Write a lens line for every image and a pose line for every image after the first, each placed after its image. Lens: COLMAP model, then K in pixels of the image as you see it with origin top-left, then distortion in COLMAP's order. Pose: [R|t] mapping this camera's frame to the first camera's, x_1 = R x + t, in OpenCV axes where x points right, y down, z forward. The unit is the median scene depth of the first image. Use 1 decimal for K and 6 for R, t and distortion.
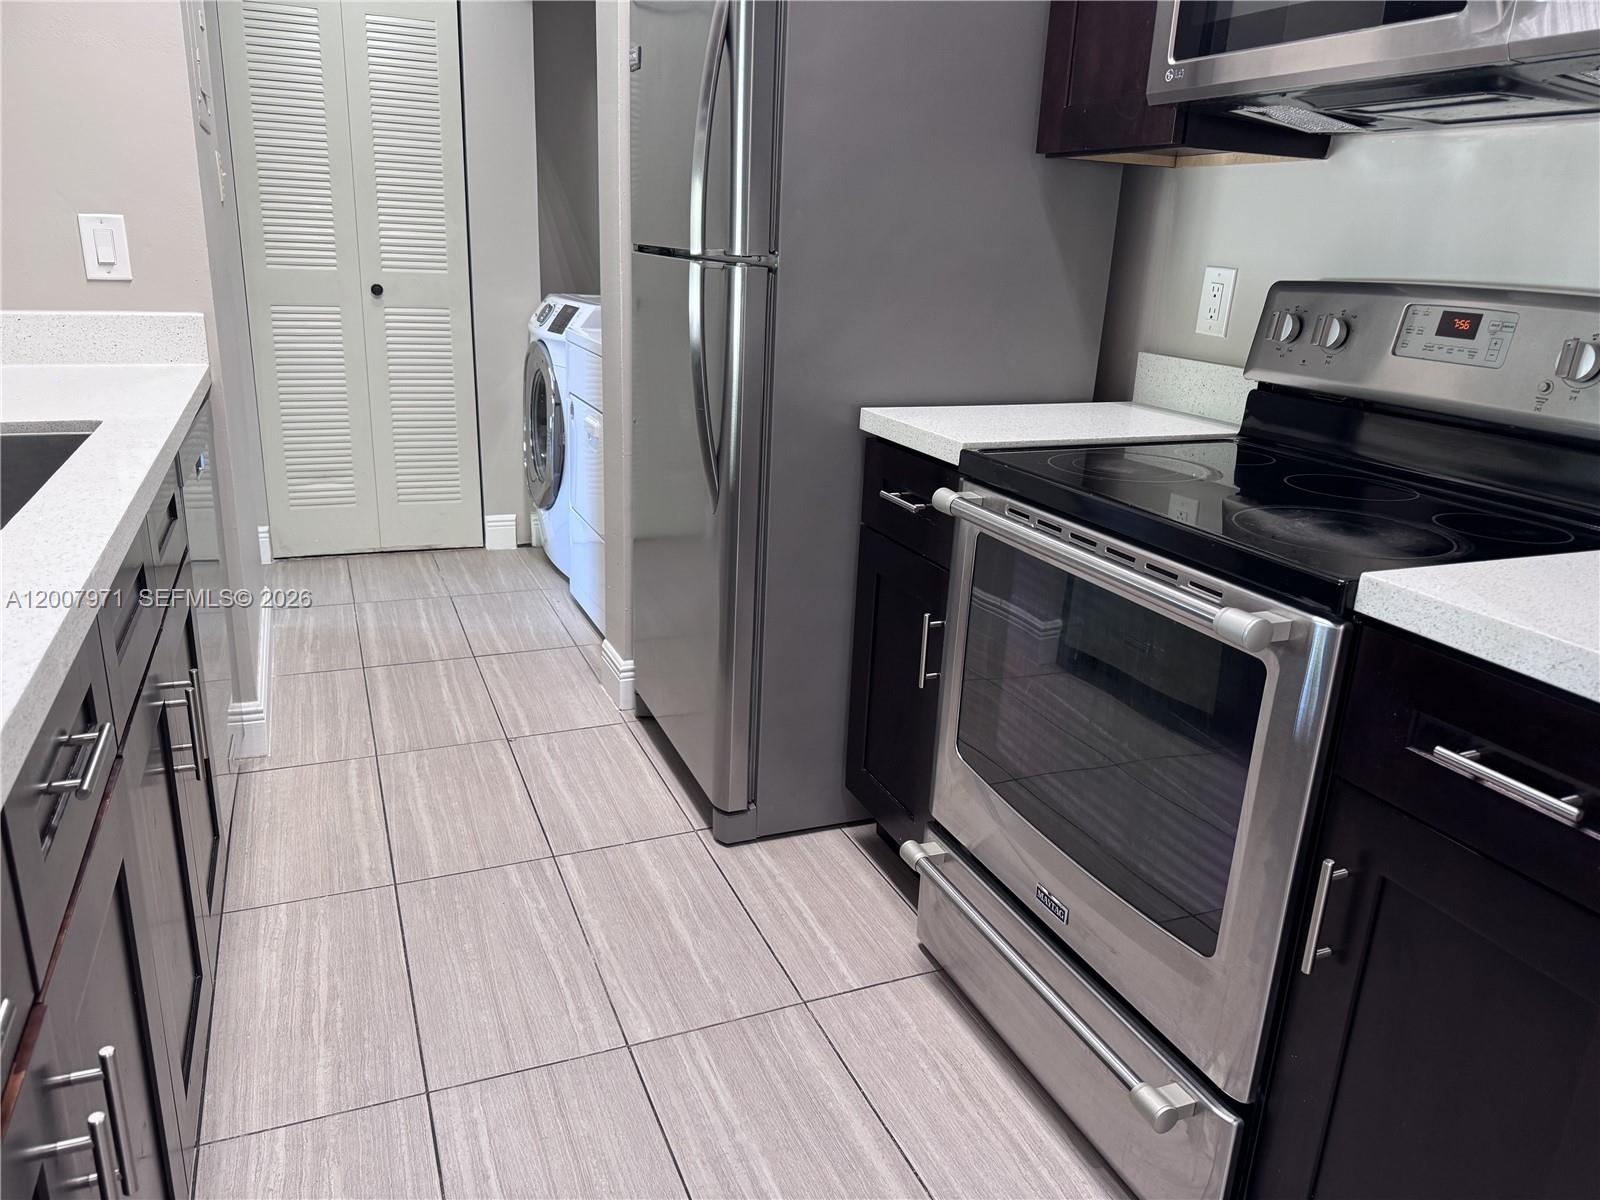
lens RADIAL K [[1131.2, 0, 800.1], [0, 1131.2, 608.1], [0, 0, 1]] dist [0.002449, 0.000158]
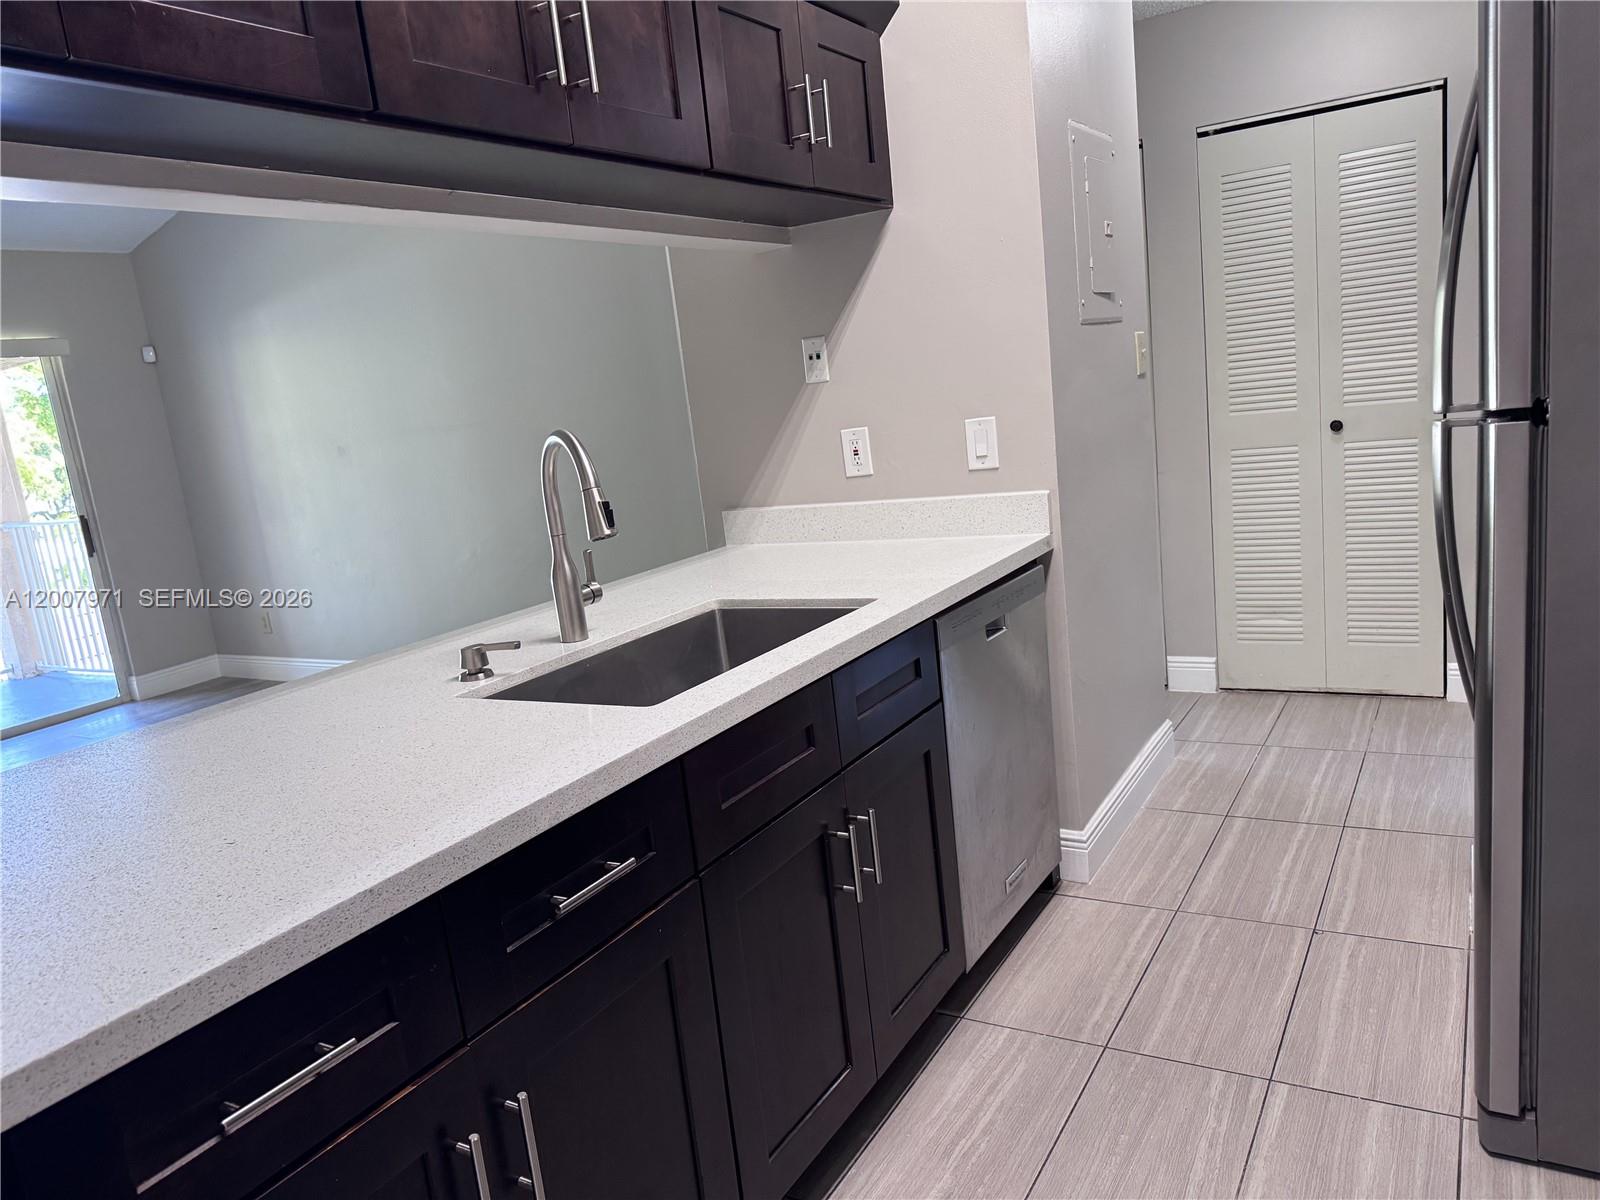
lens RADIAL K [[1131.2, 0, 799.5], [0, 1131.2, 594.3], [0, 0, 1]] dist [0.002449, 0.000158]
pose [[0.579919, 0.035771, -0.813889, 0.227234], [-0.113763, 0.992803, -0.037425, -0.069053], [0.806692, 0.114294, 0.579814, 0.112562]]
